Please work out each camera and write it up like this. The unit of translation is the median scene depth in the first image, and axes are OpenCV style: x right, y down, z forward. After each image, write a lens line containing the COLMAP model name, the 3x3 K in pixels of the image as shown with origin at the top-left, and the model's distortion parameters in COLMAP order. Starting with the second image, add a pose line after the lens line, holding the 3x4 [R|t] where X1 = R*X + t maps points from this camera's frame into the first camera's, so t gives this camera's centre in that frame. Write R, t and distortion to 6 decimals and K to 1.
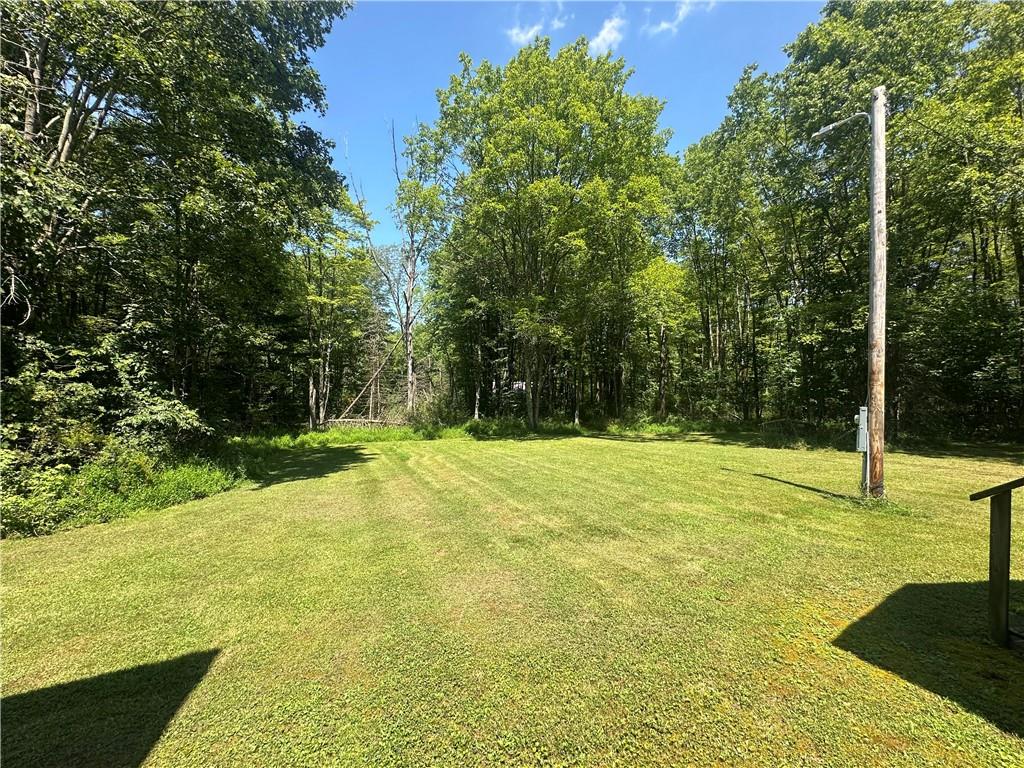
lens RADIAL K [[410.1, 0, 509.4], [0, 410.1, 381.0], [0, 0, 1]] dist [0.000148, 0.000054]
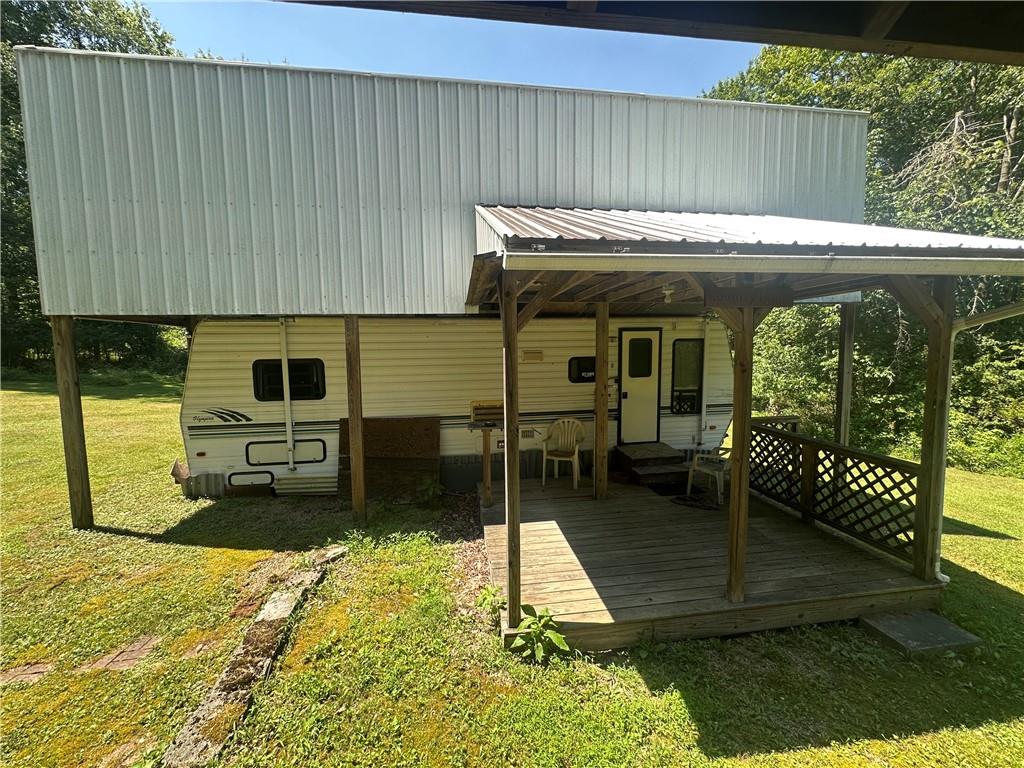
lens RADIAL K [[410.1, 0, 511.1], [0, 410.1, 384.3], [0, 0, 1]] dist [0.000148, 0.000054]
pose [[-0.216281, 0.070498, -0.973783, 0.590363], [0.010805, 0.997501, 0.069815, -0.062013], [0.976271, 0.004578, -0.216502, -0.298734]]
